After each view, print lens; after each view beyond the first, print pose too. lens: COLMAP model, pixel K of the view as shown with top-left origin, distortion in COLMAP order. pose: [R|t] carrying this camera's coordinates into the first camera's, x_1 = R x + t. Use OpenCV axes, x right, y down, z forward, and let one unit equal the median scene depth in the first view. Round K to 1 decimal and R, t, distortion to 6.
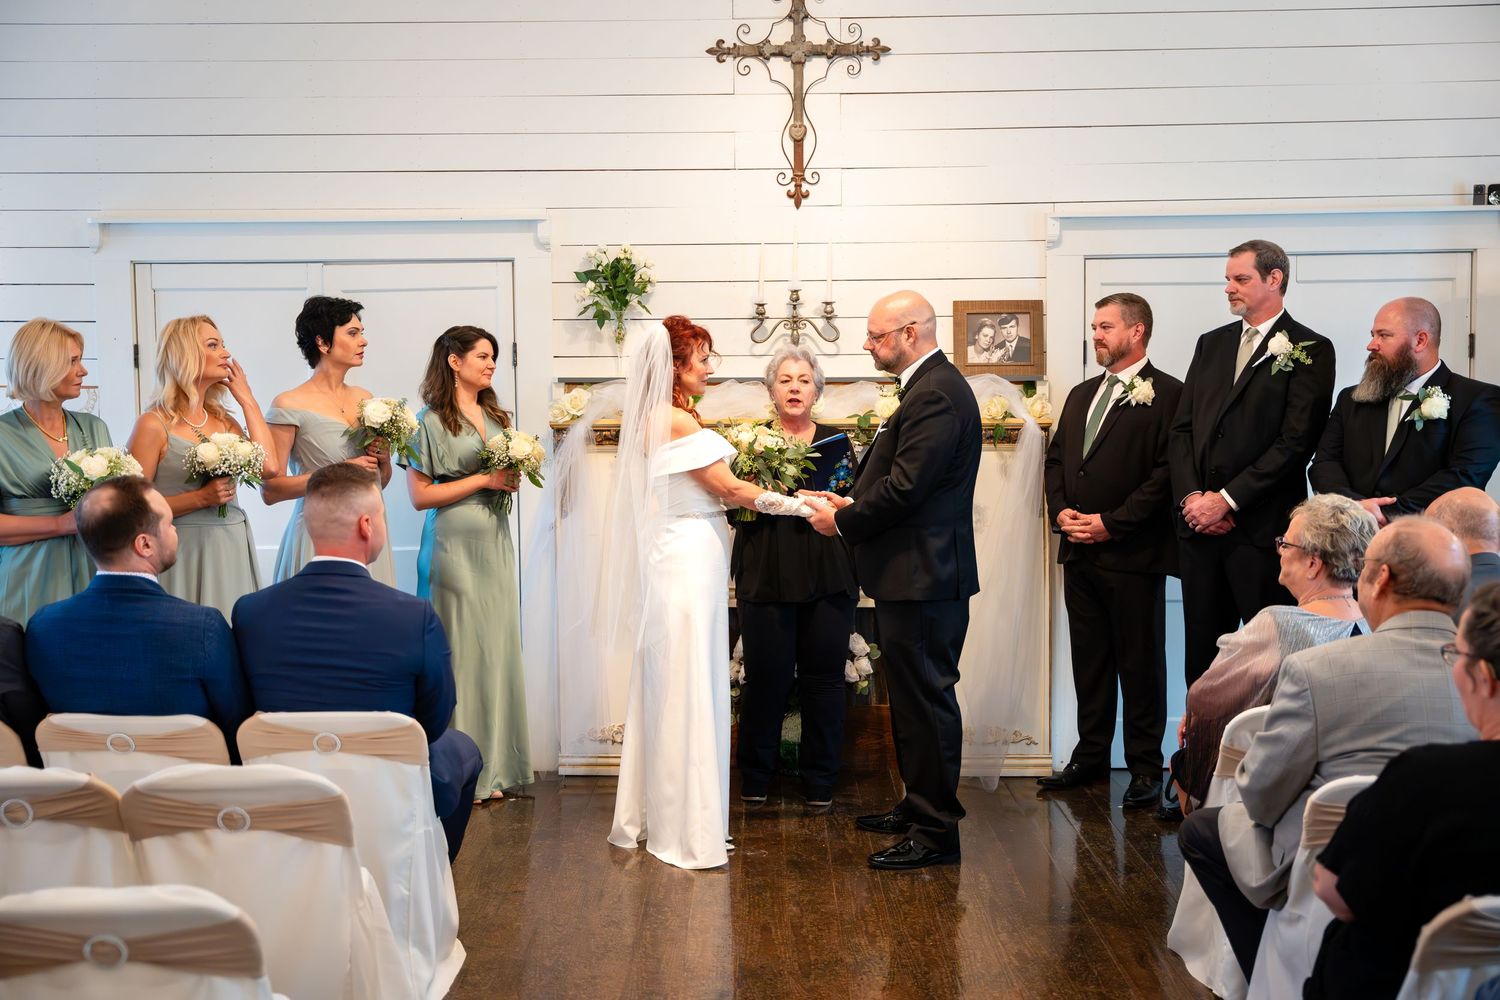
lens RADIAL K [[1794.9, 0, 760.1], [0, 1794.9, 502.5], [0, 0, 1]] dist [0.046116, 0.000000]
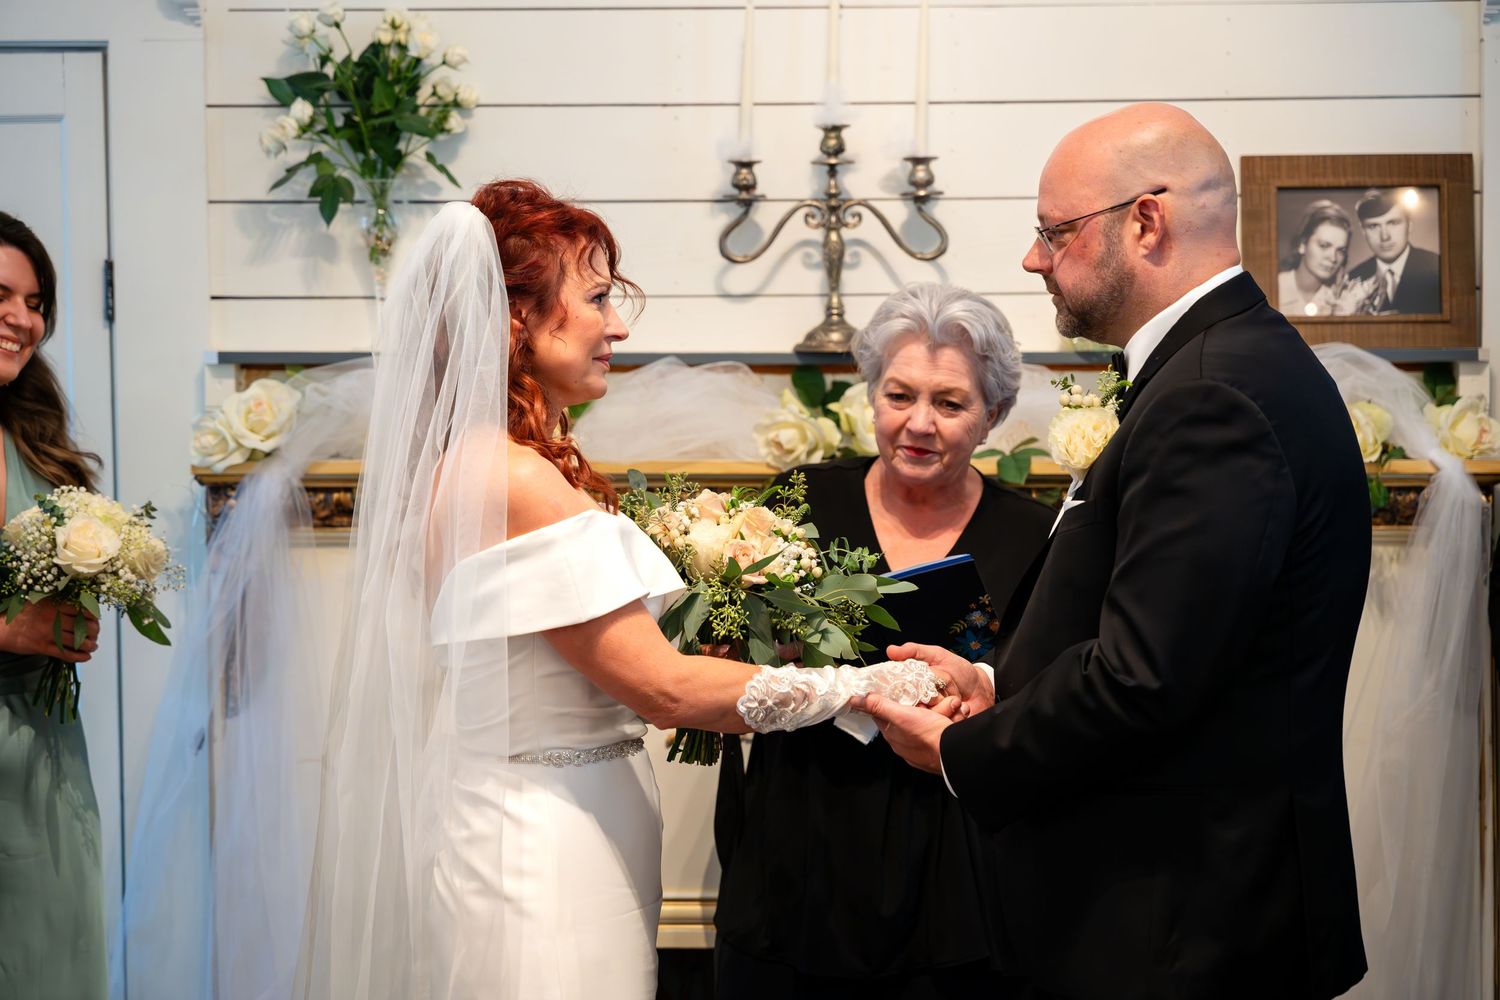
lens RADIAL K [[3428.1, 0, 732.8], [0, 3428.1, 489.6], [0, 0, 1]] dist [0.193486, 0.000000]
pose [[0.999961, 0.002184, 0.008614, -0.008415], [-0.001934, 0.999578, -0.028999, -0.018732], [-0.008674, 0.028981, 0.999542, 0.263320]]
